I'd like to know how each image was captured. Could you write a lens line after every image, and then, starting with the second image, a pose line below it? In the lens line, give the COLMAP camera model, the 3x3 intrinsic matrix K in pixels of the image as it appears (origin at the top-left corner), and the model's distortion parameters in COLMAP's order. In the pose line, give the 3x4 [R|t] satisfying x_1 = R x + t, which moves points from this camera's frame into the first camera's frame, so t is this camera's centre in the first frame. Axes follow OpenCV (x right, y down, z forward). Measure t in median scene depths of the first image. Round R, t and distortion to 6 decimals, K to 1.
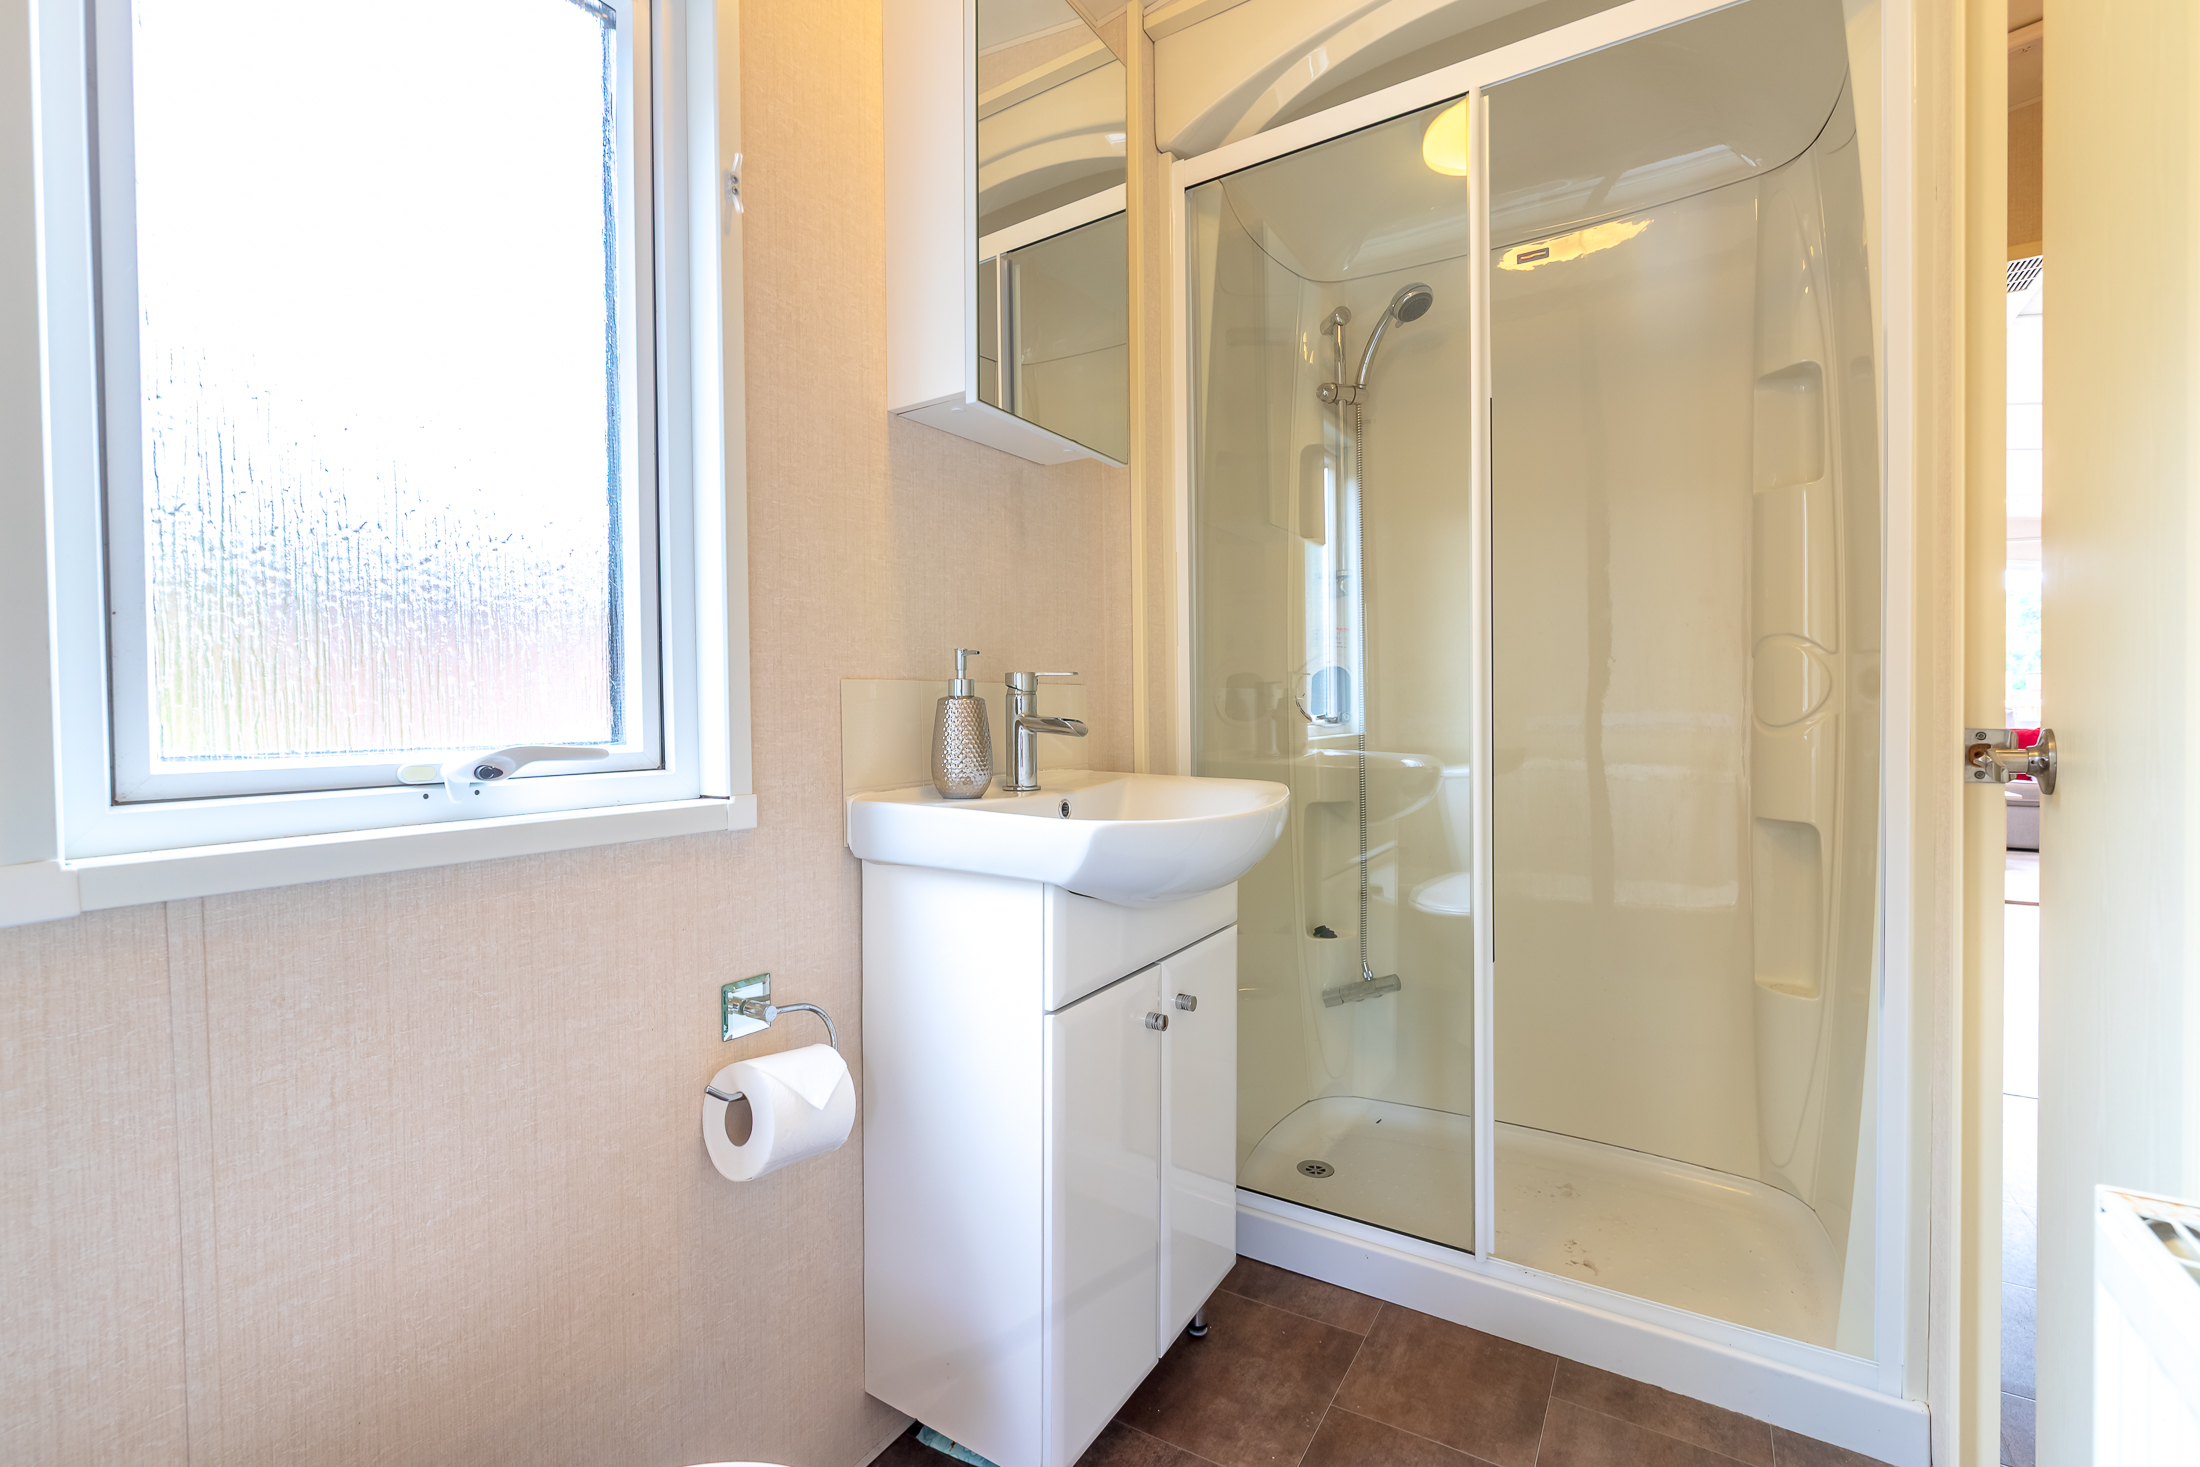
lens RADIAL K [[941.9, 0, 1093.0], [0, 941.9, 726.6], [0, 0, 1]] dist [-0.000561, -0.000747]
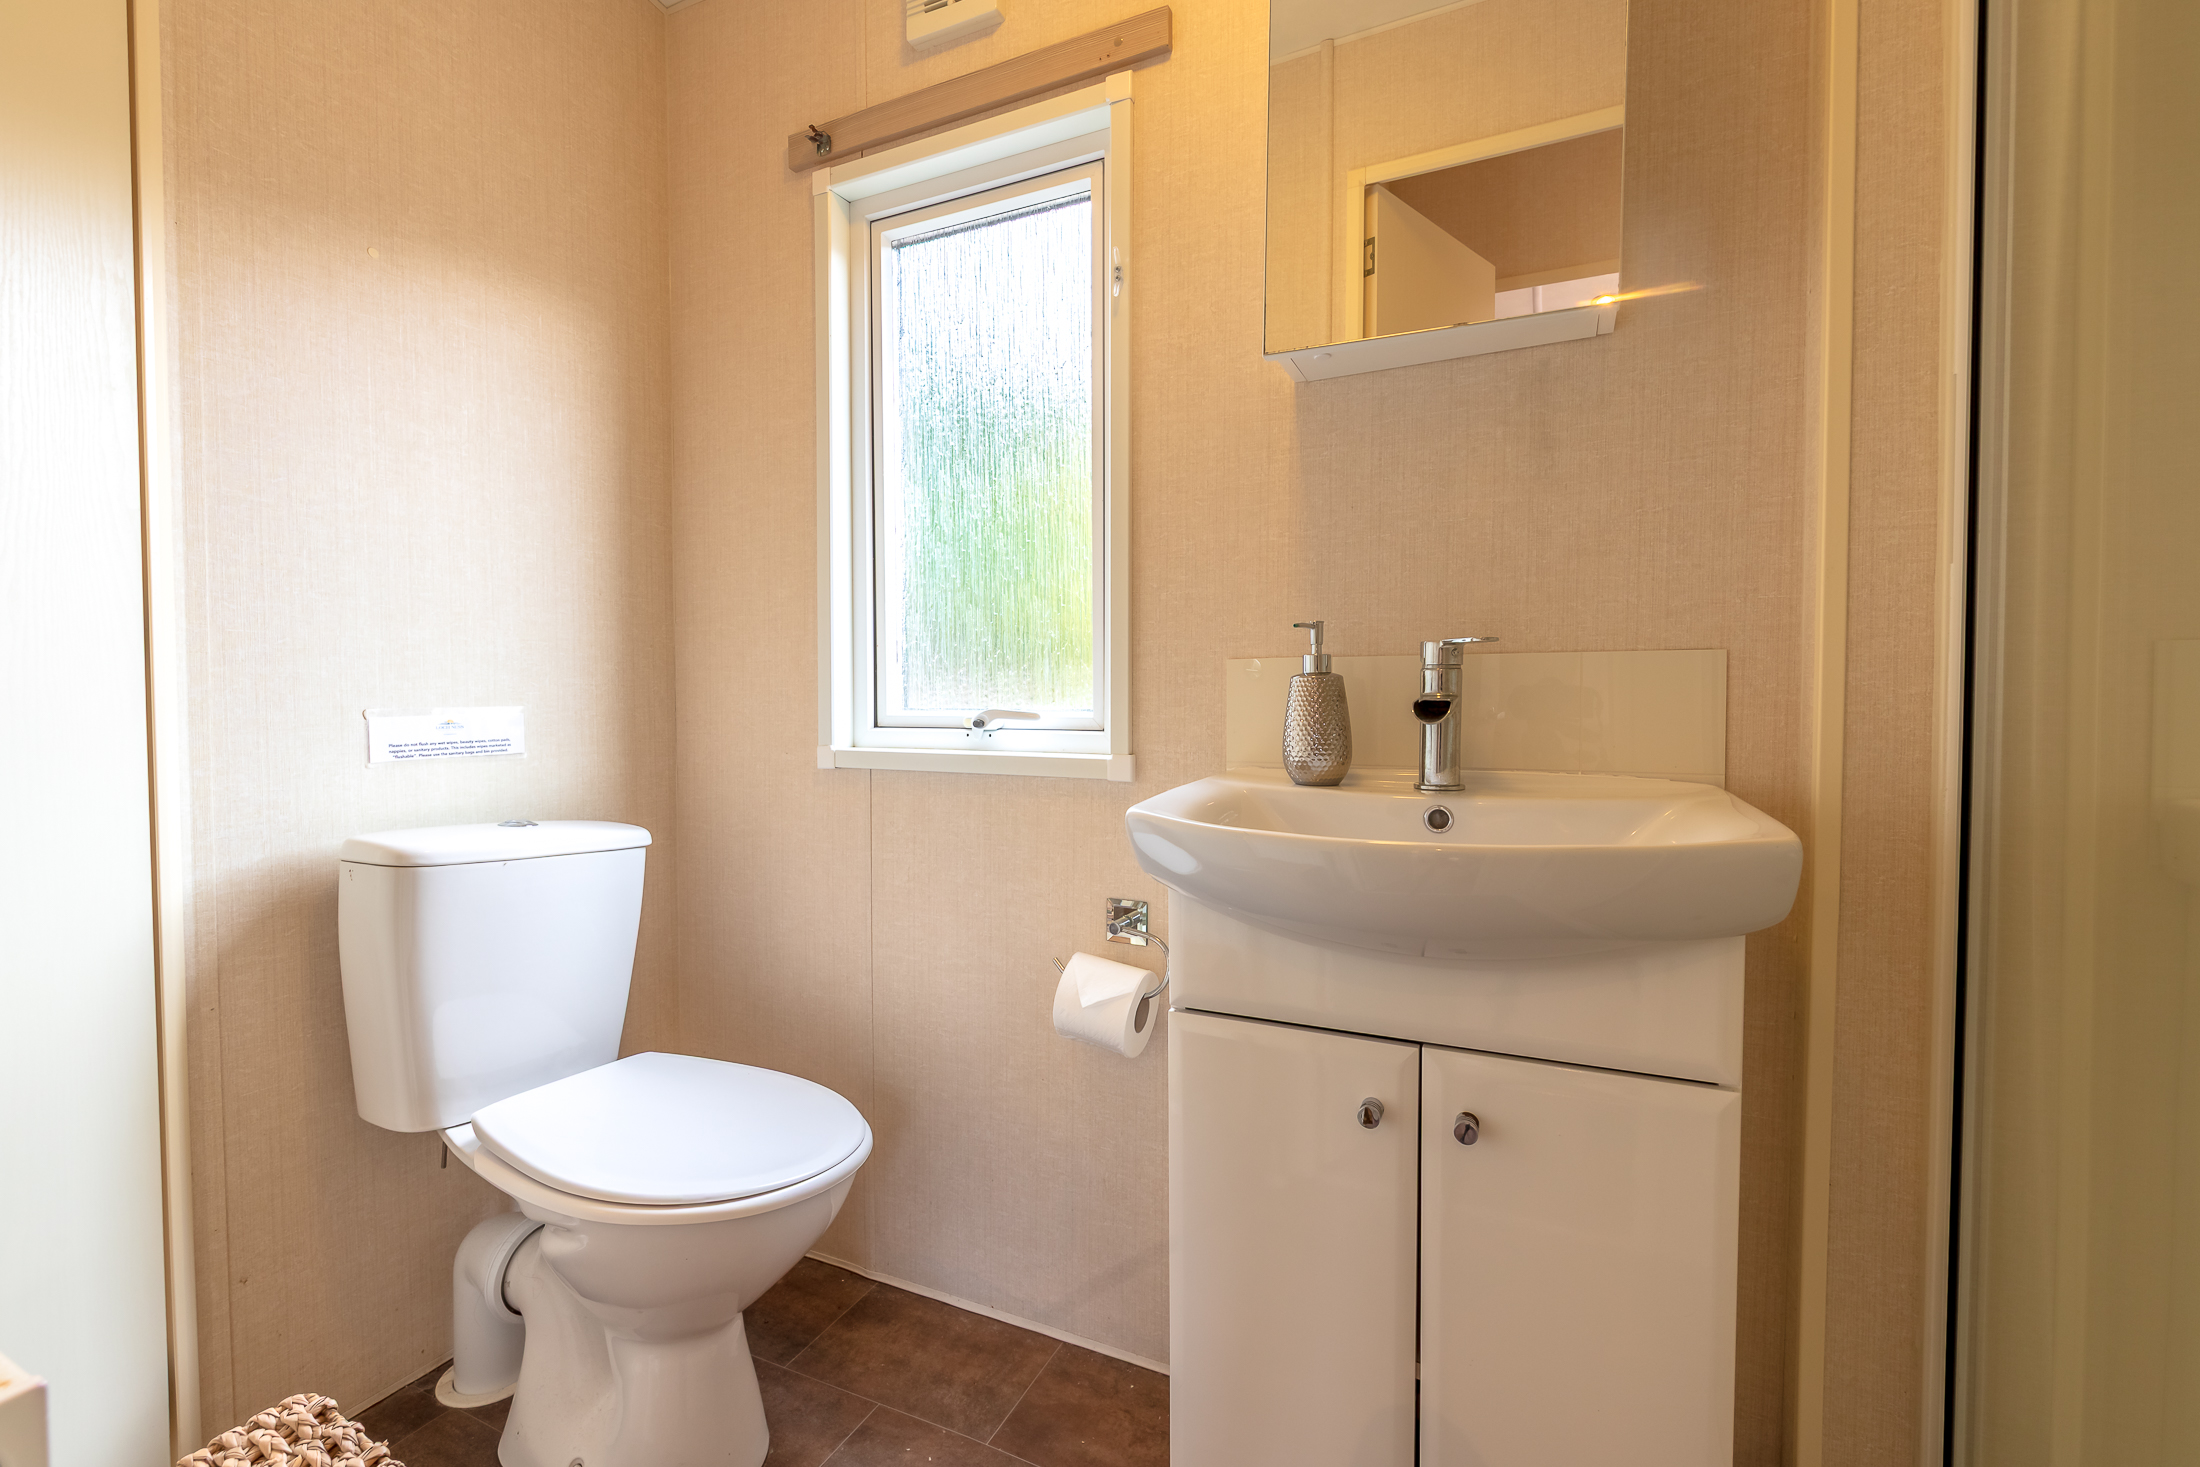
lens RADIAL K [[941.9, 0, 1093.0], [0, 941.9, 726.6], [0, 0, 1]] dist [-0.000561, -0.000747]
pose [[0.123861, 0.041425, -0.991435, 0.748223], [-0.019136, 0.999042, 0.039352, -0.012106], [0.992115, 0.014098, 0.124535, 0.678147]]
